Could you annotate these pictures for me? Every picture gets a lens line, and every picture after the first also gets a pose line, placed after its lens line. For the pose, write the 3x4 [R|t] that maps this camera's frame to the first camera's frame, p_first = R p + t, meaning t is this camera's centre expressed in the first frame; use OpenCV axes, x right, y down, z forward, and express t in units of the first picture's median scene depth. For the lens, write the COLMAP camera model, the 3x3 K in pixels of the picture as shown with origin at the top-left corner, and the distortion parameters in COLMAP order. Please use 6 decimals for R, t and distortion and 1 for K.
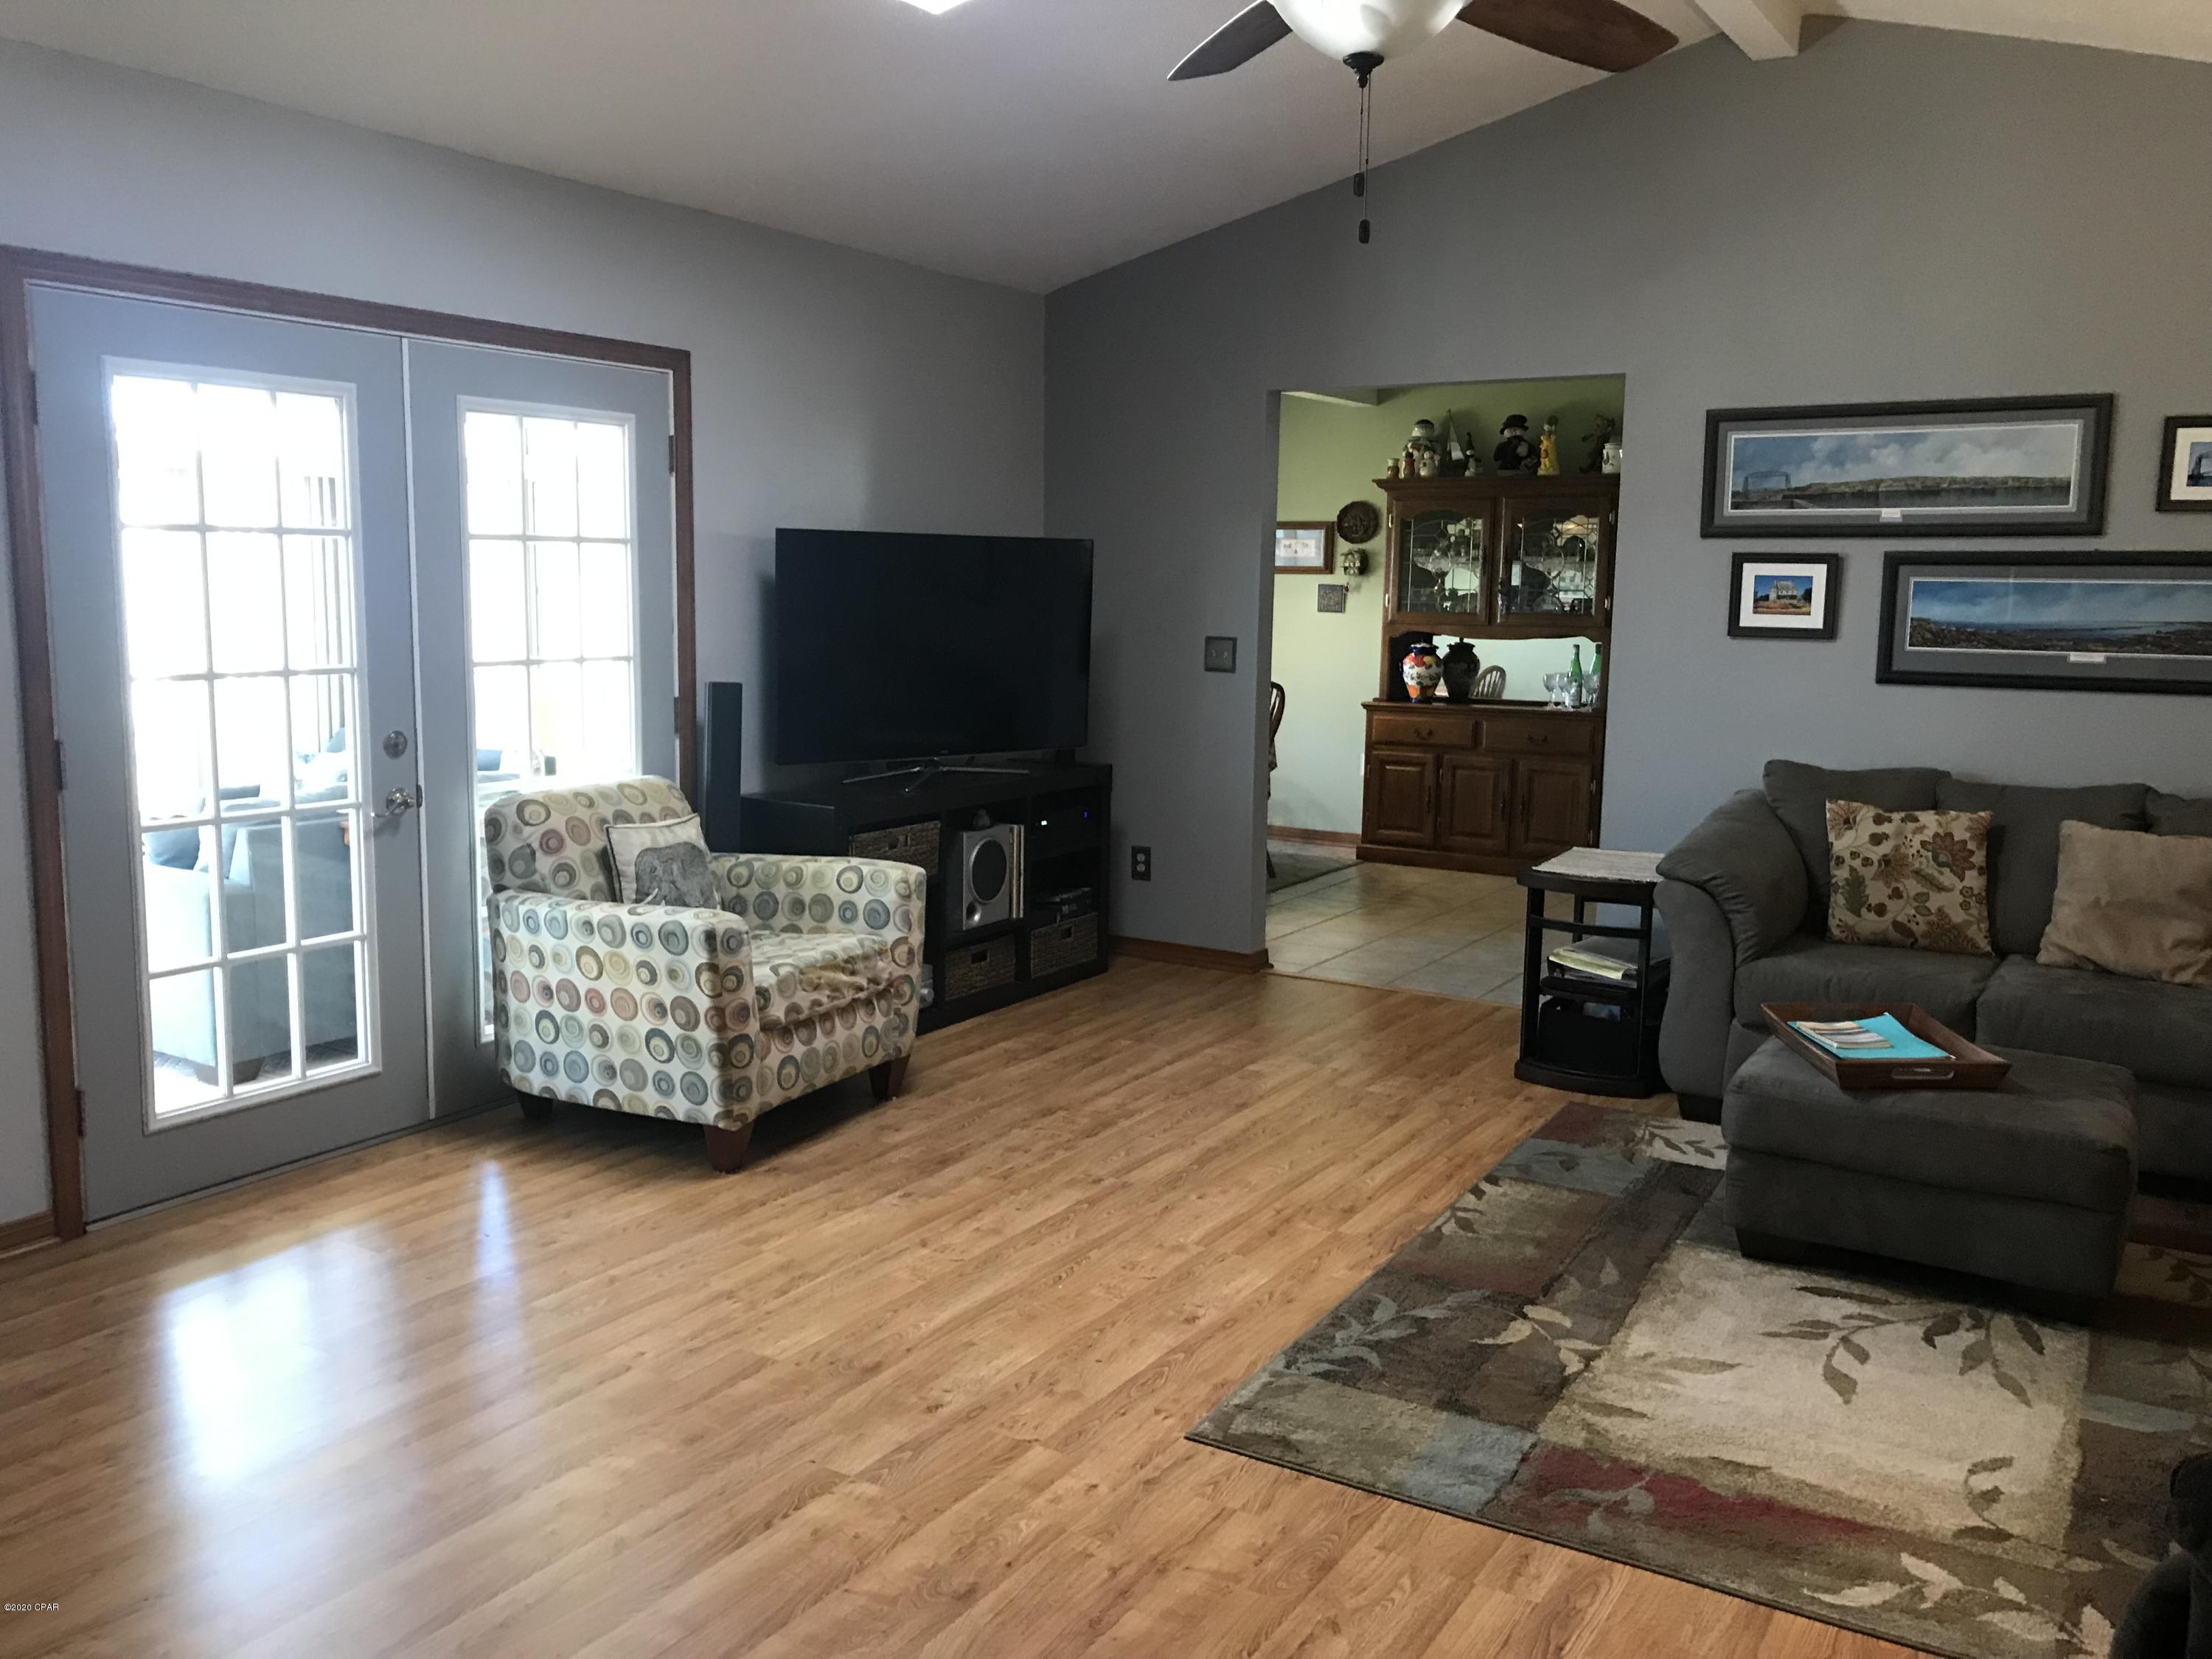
lens RADIAL K [[1814.0, 0, 1104.1], [0, 1814.0, 821.2], [0, 0, 1]] dist [0.047528, -0.062322]
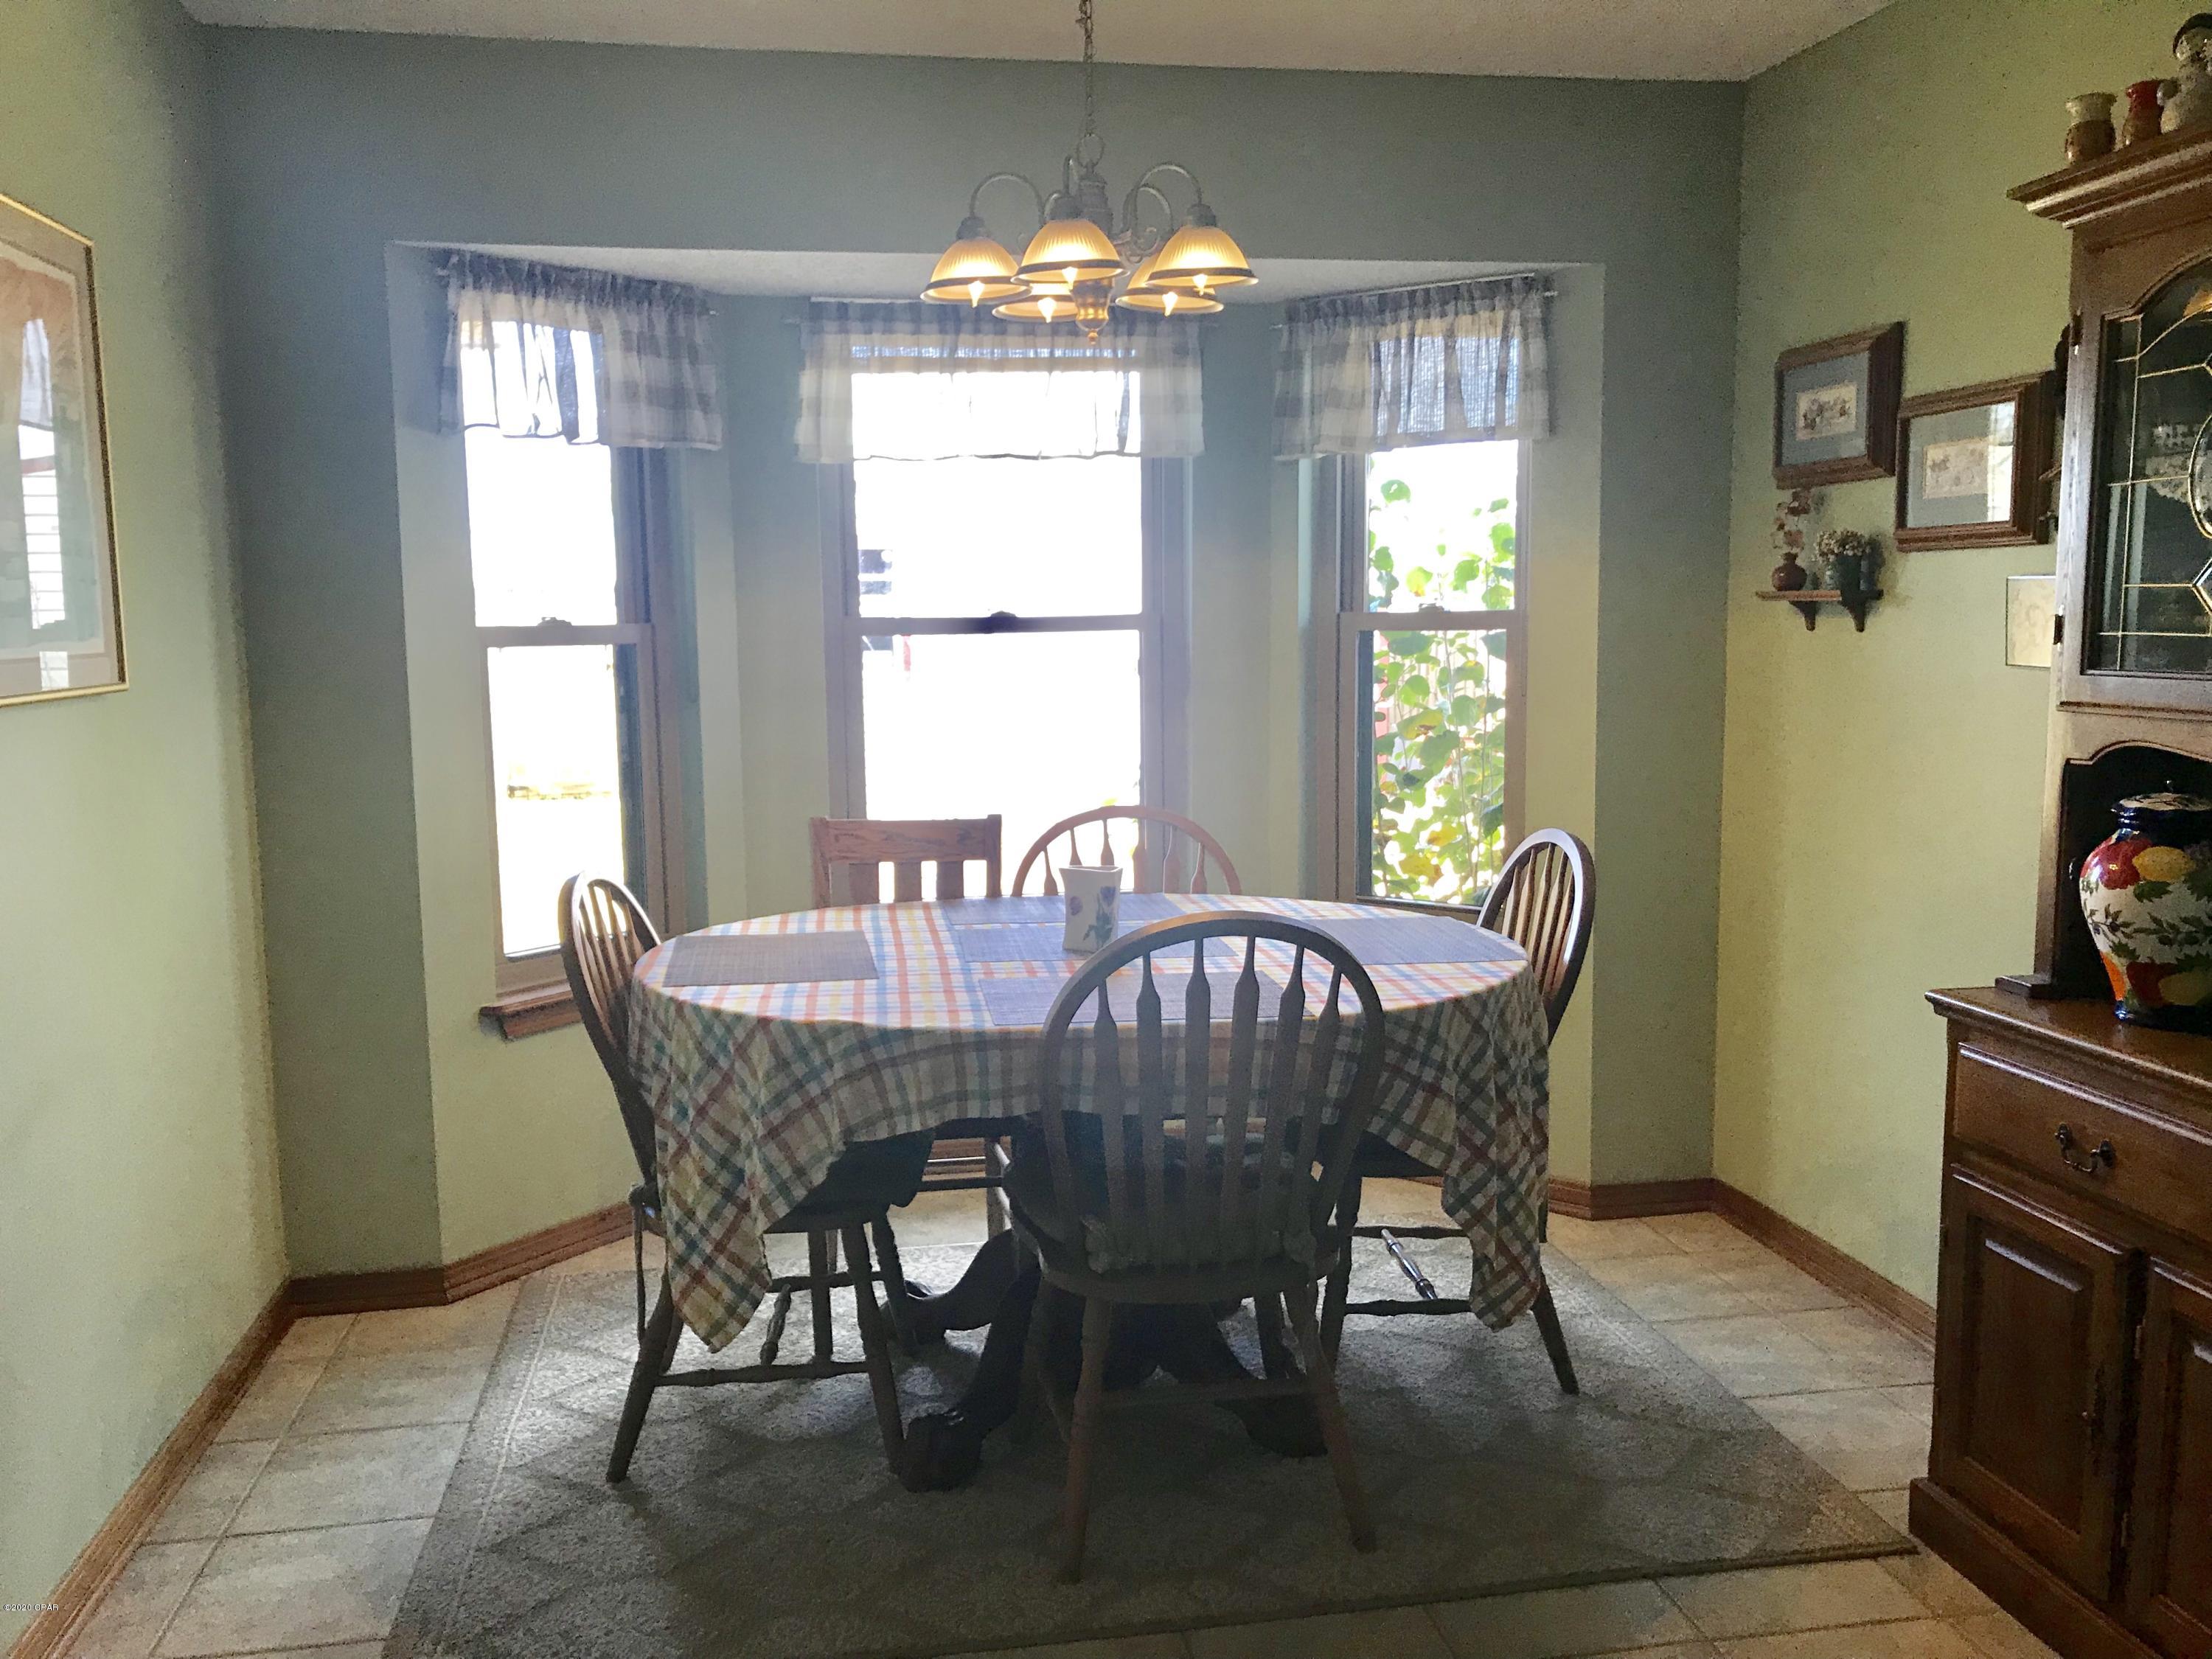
lens RADIAL K [[1814.0, 0, 1103.9], [0, 1814.0, 827.4], [0, 0, 1]] dist [0.047528, -0.062322]
pose [[0.665227, 0.067244, -0.743607, 0.534493], [-0.082099, 0.996485, 0.016667, -0.171197], [0.742114, 0.049962, 0.668409, 1.436815]]
